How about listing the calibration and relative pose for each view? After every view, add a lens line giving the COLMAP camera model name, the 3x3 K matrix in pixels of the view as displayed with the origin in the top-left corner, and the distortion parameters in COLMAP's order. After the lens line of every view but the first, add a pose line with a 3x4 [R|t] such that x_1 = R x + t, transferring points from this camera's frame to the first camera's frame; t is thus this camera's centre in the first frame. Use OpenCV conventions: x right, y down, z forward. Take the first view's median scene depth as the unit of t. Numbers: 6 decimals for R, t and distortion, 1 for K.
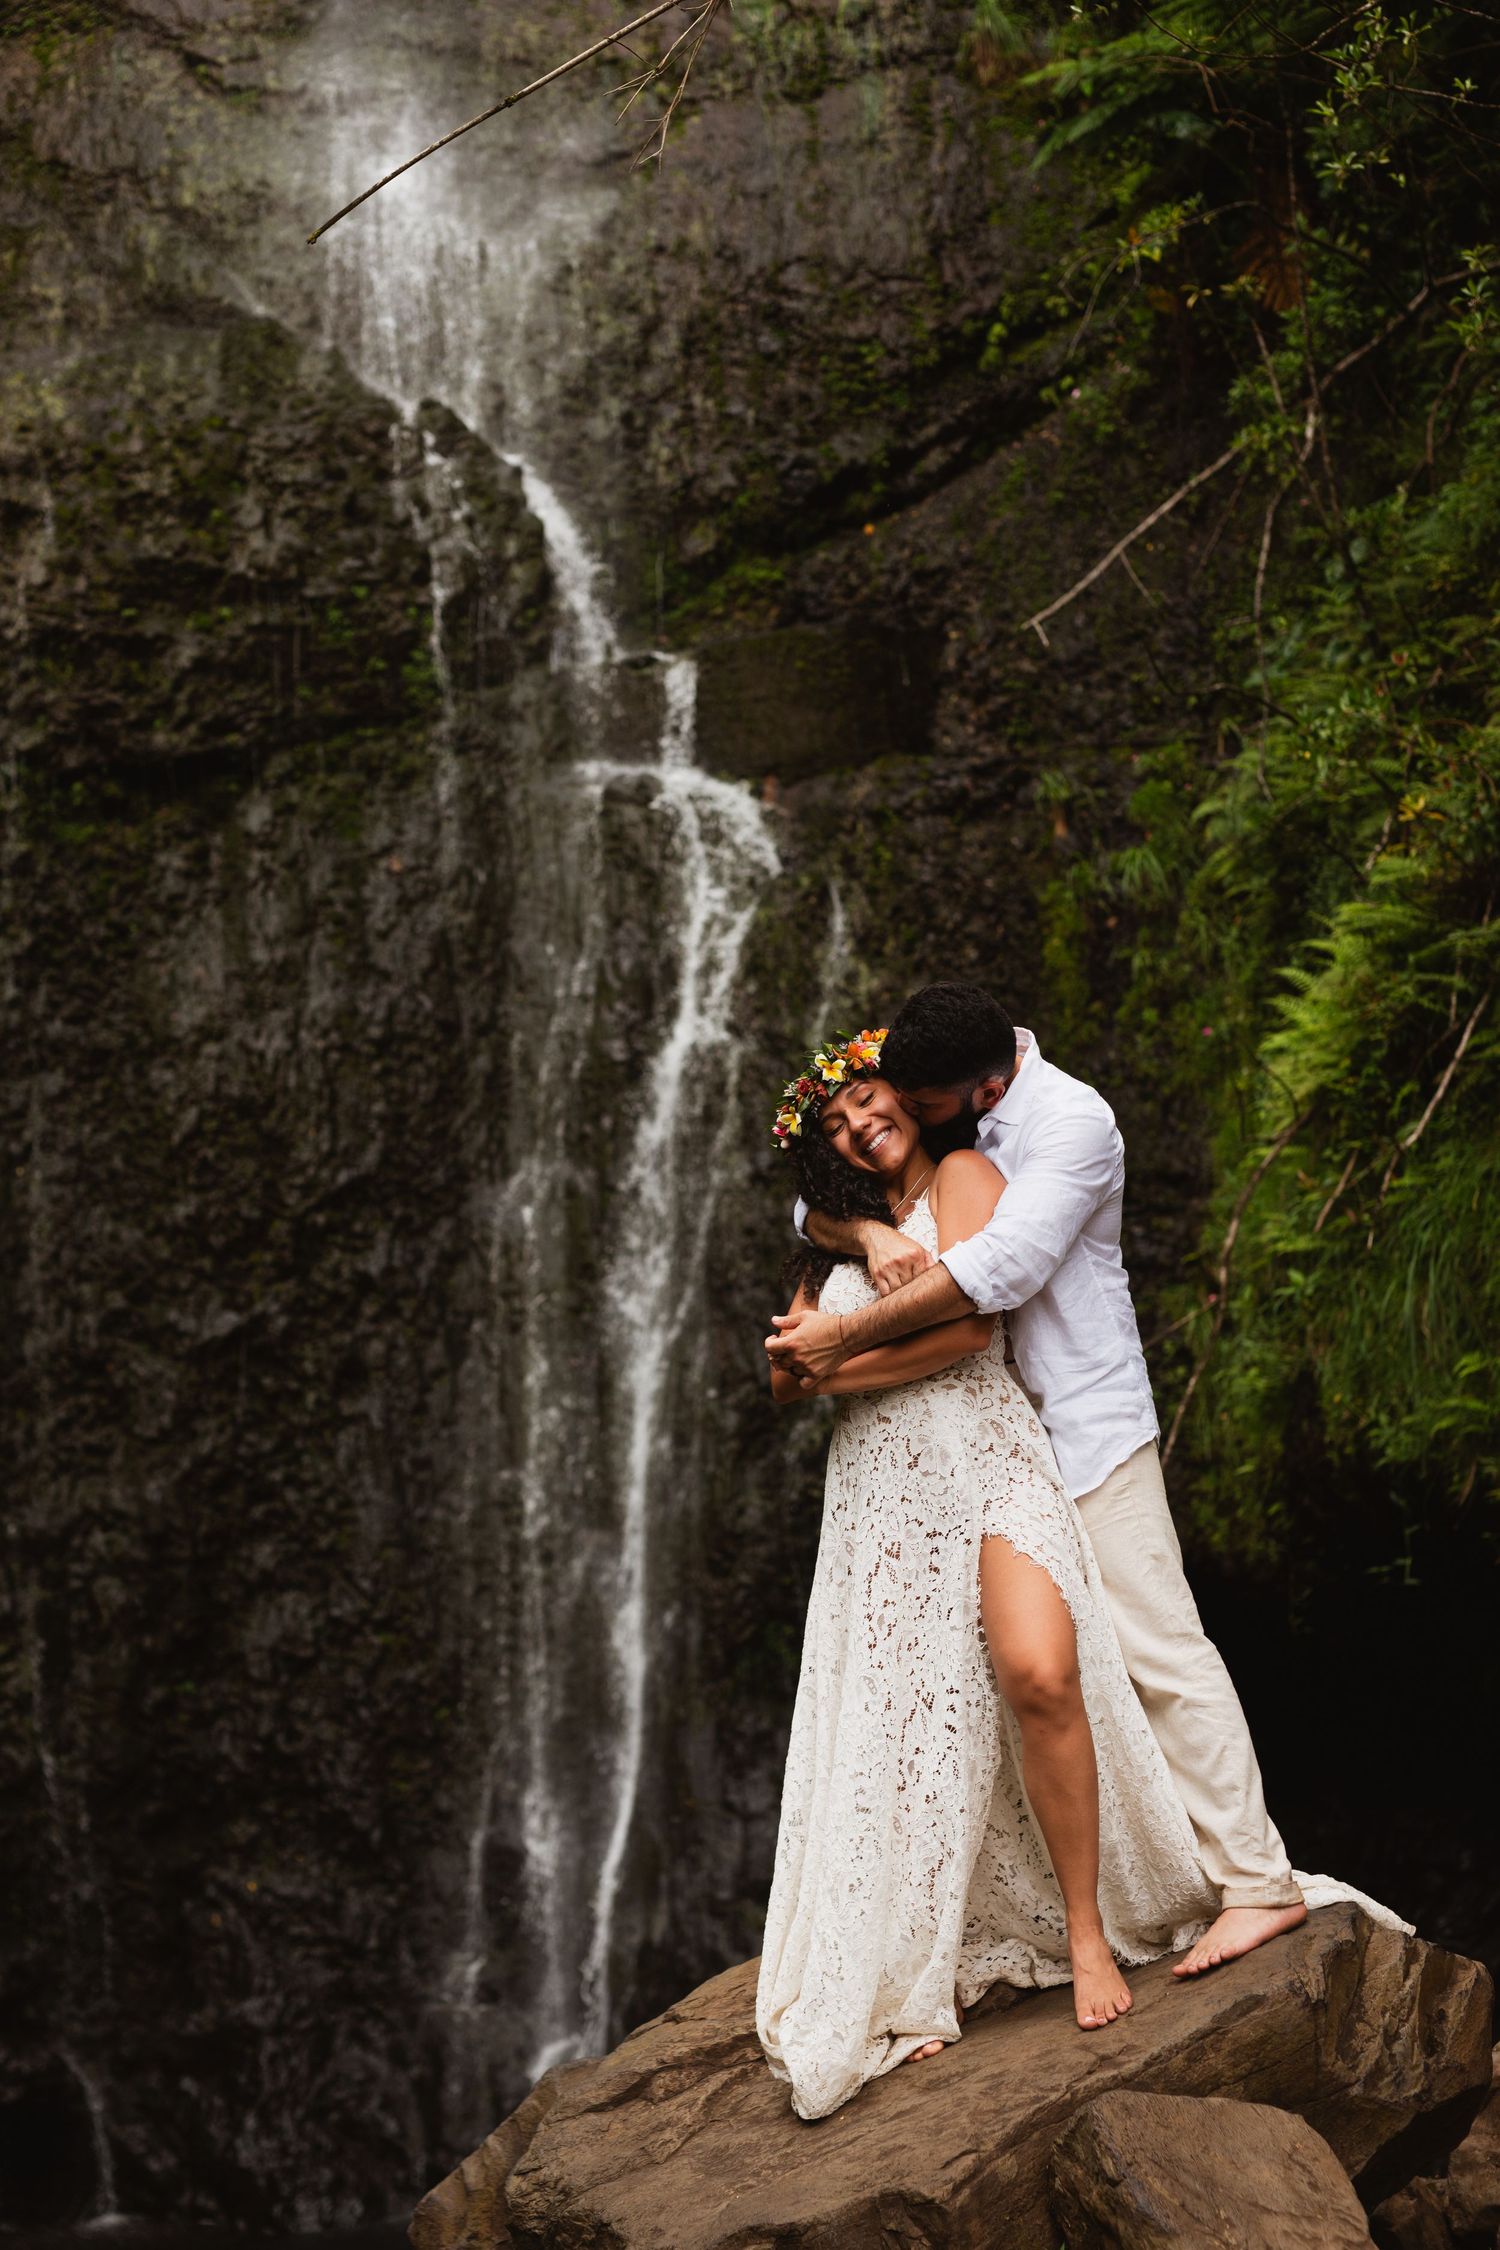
lens RADIAL K [[3304.0, 0, 757.0], [0, 3304.0, 1118.5], [0, 0, 1]] dist [-0.016194, 0.000000]
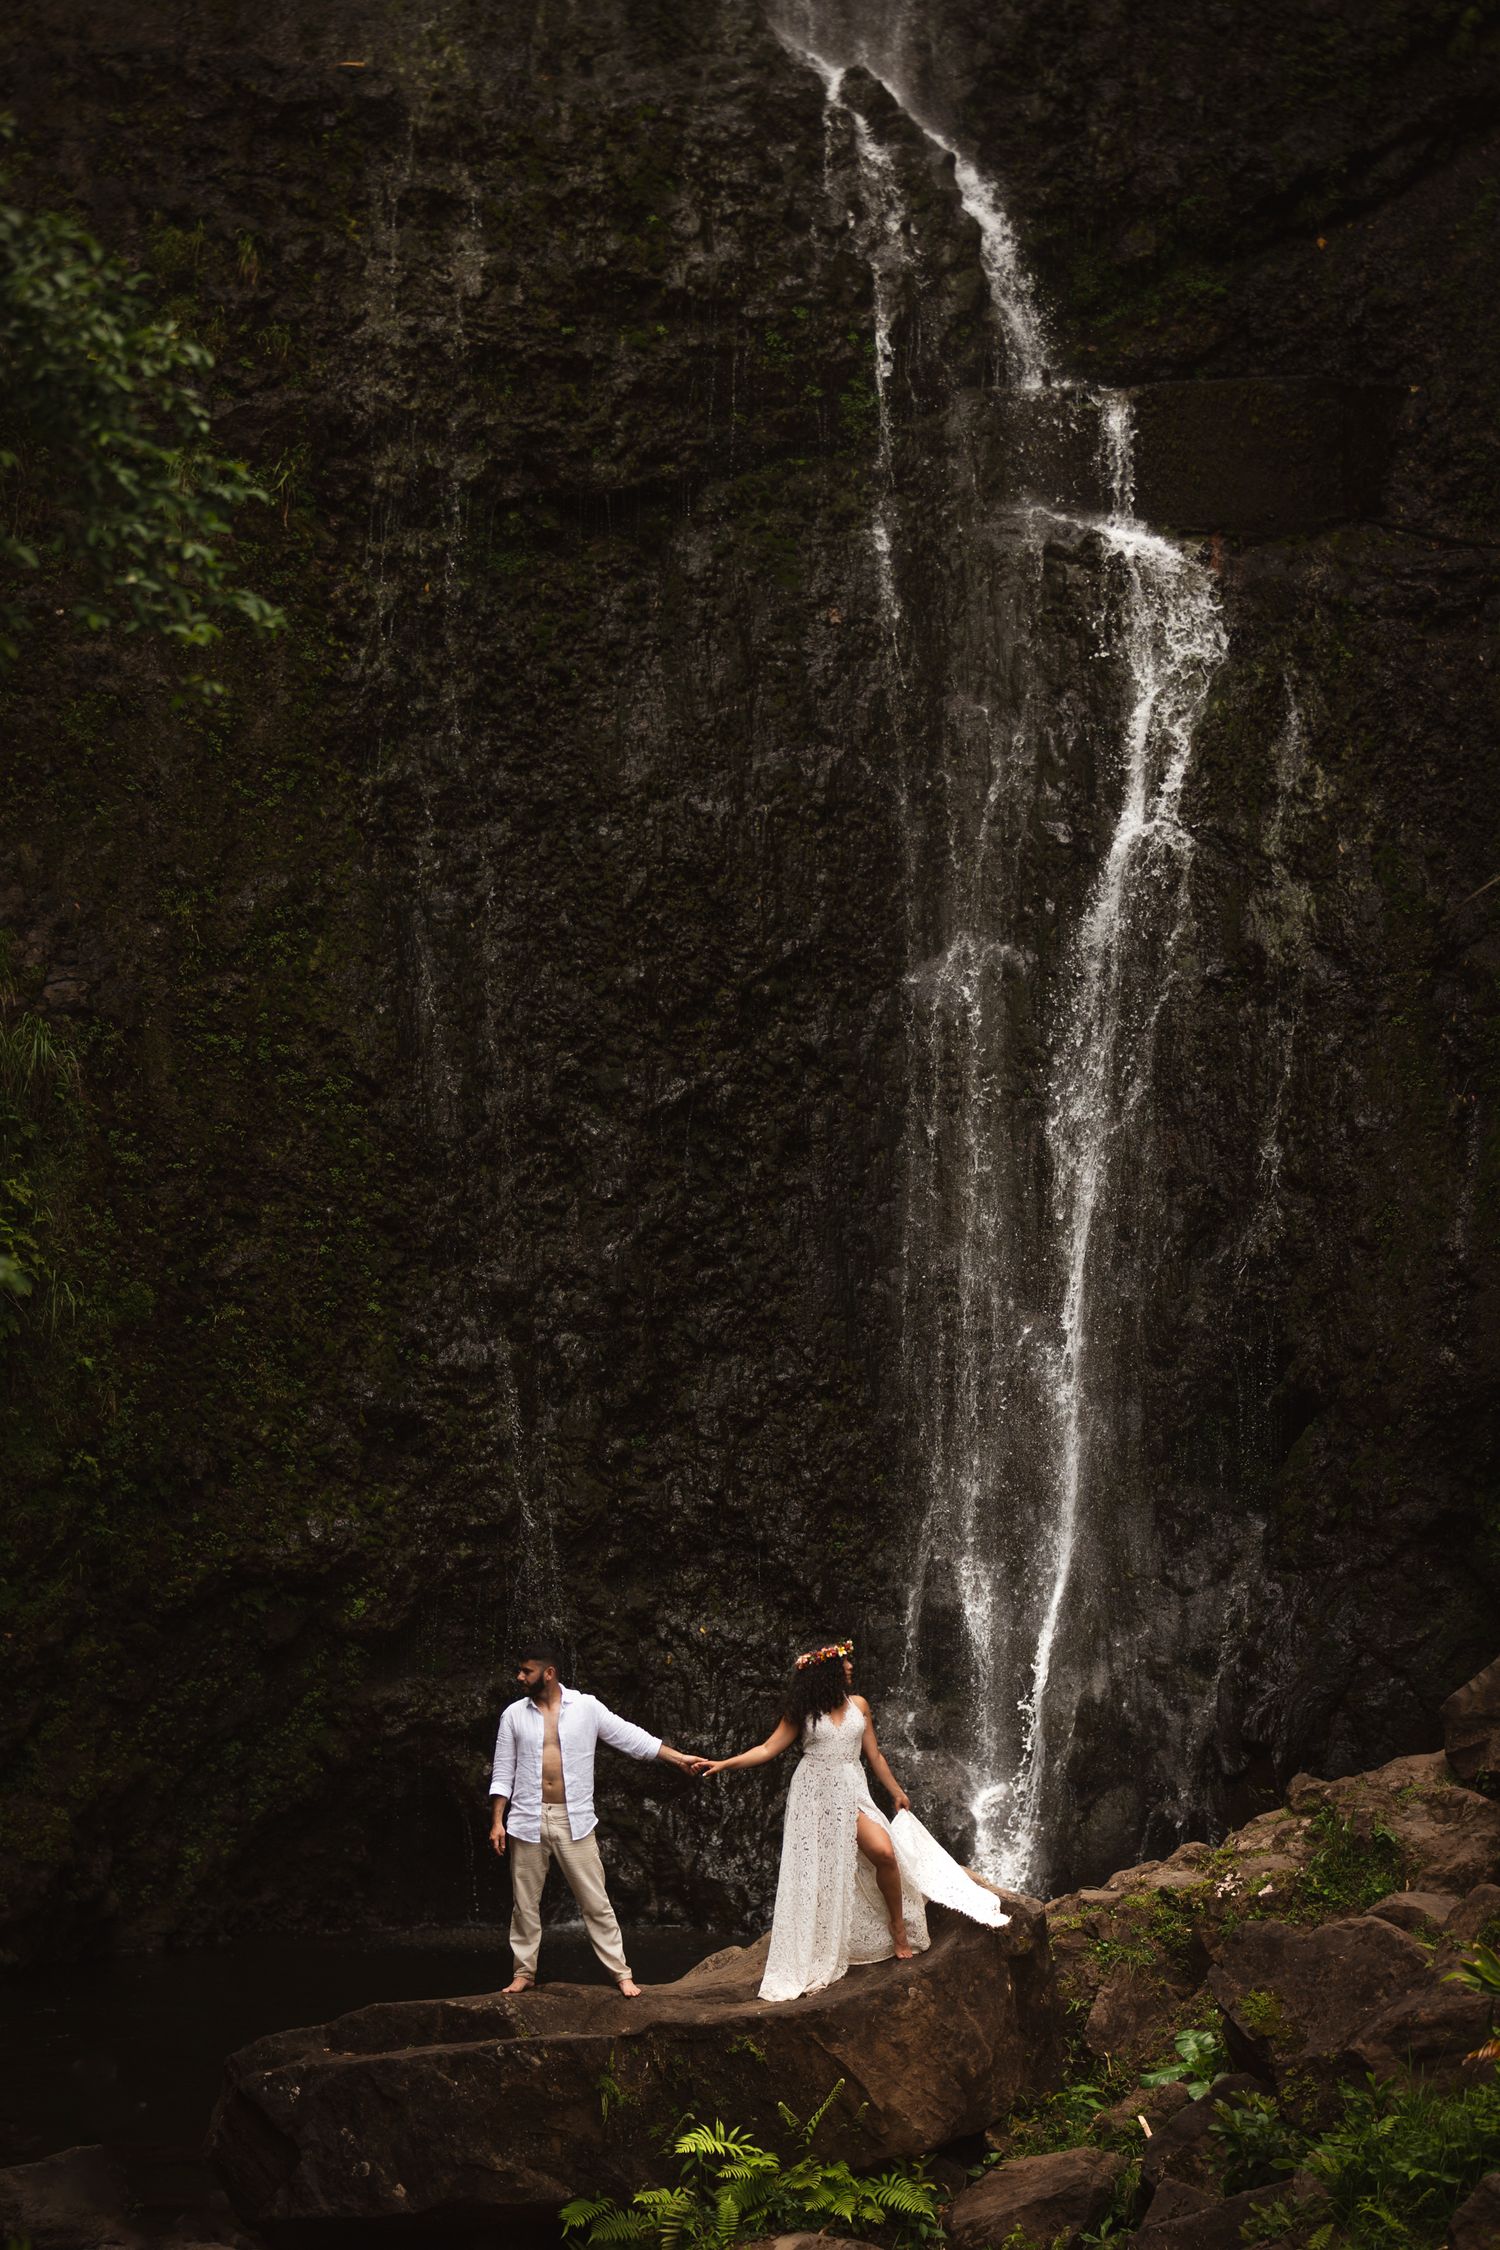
lens RADIAL K [[6124.9, 0, 746.0], [0, 6124.9, 1125.8], [0, 0, 1]] dist [0.060214, 0.000000]
pose [[0.997927, 0.058722, 0.026318, -0.177435], [-0.061522, 0.990546, 0.122610, -0.150681], [-0.018869, -0.123975, 0.992106, -0.826641]]
